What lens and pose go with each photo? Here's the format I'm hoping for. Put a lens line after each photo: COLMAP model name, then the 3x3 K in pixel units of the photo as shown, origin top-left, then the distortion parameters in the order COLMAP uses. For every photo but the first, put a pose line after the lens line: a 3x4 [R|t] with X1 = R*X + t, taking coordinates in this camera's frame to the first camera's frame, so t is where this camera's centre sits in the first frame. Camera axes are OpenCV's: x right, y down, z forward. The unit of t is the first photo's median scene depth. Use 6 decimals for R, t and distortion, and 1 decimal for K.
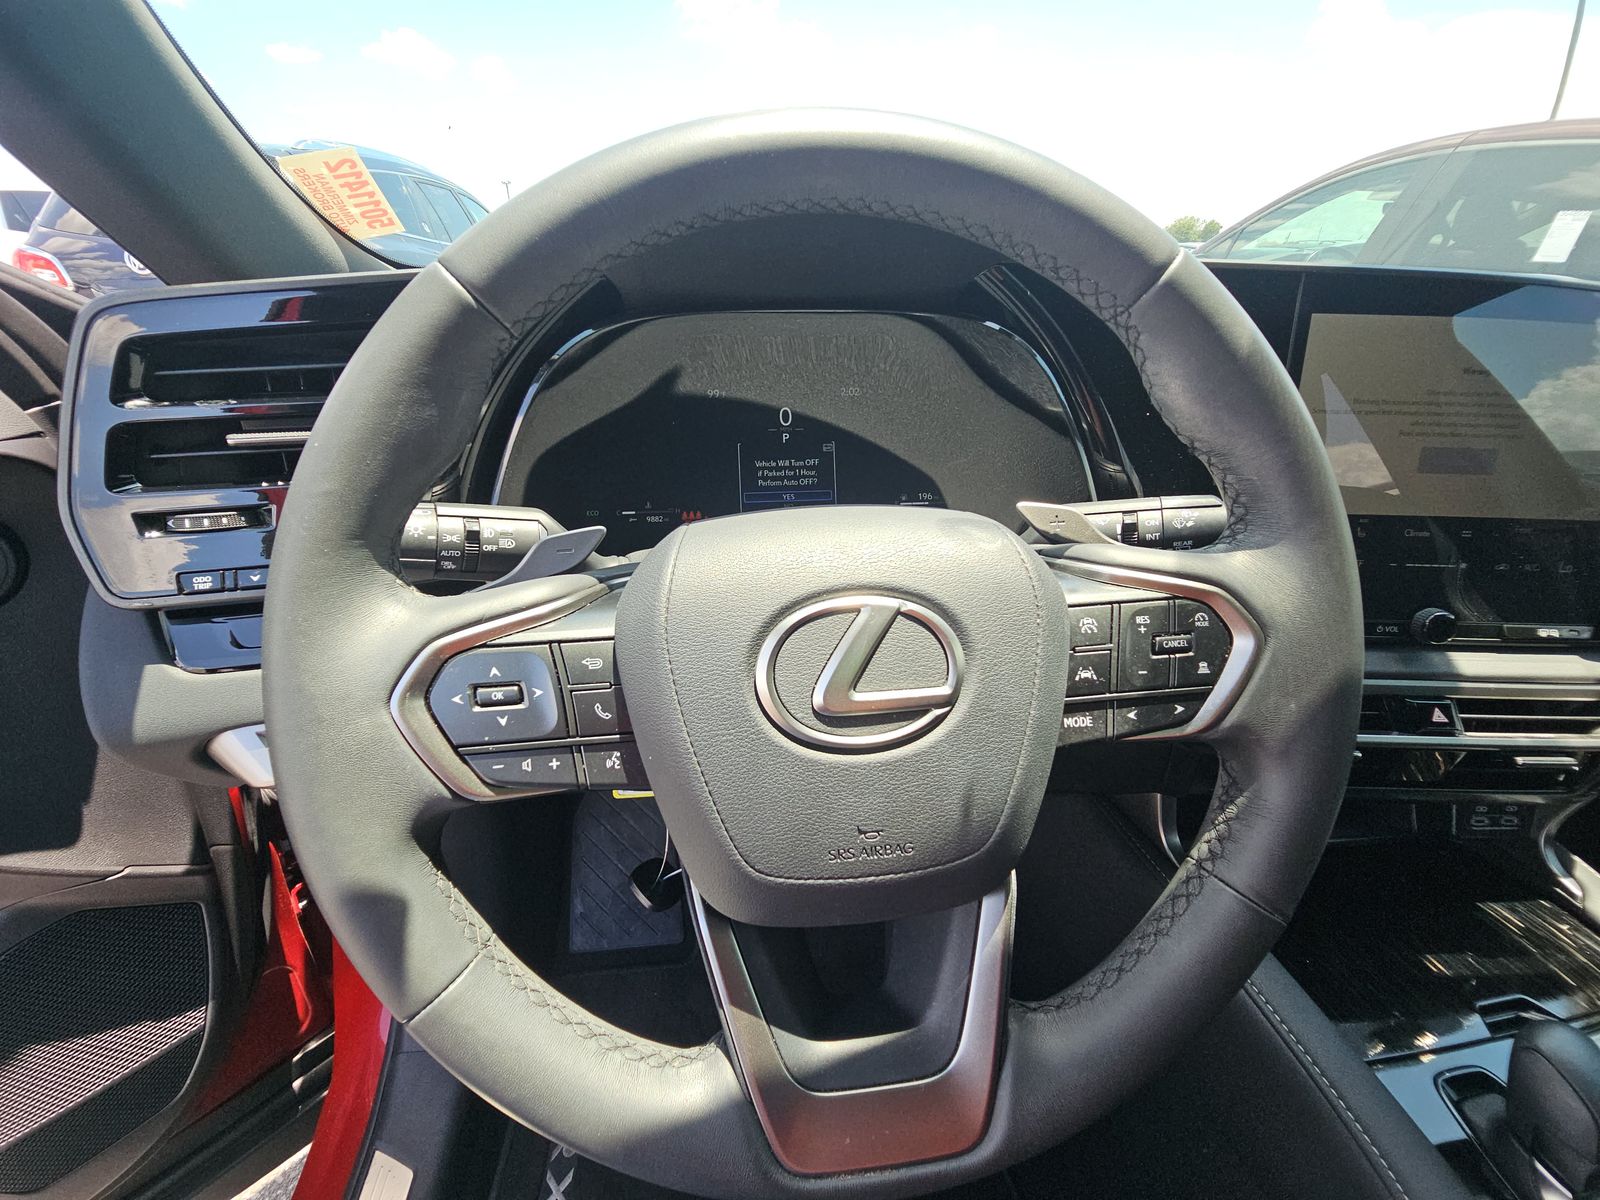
lens RADIAL K [[644.7, 0, 799.3], [0, 644.7, 598.9], [0, 0, 1]] dist [-0.003430, -0.000237]
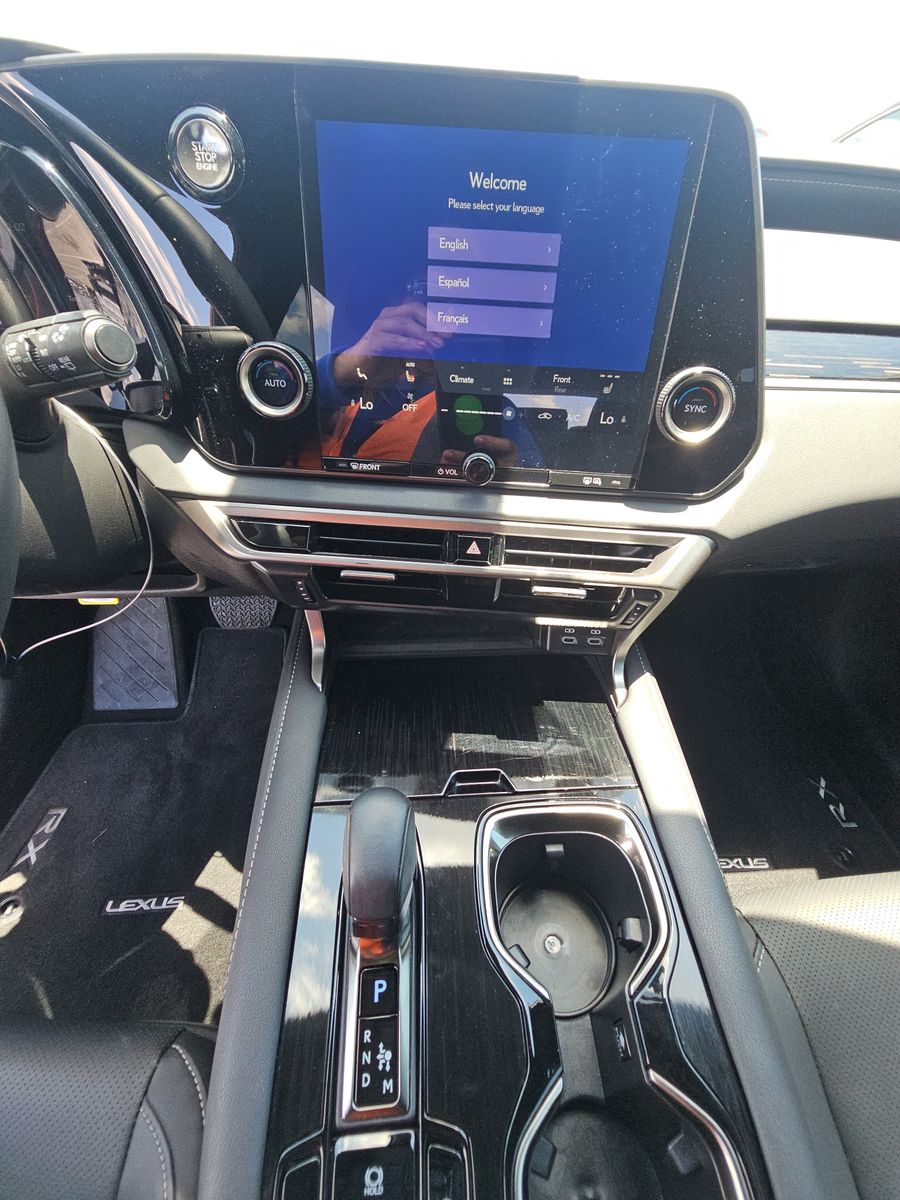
lens RADIAL K [[483.5, 0, 450.4], [0, 483.5, 599.4], [0, 0, 1]] dist [-0.003430, -0.000237]
pose [[0.998732, 0.046201, -0.019979, 0.948076], [-0.040002, 0.969427, 0.242098, 0.058590], [0.030554, -0.240992, 0.970046, 0.121423]]
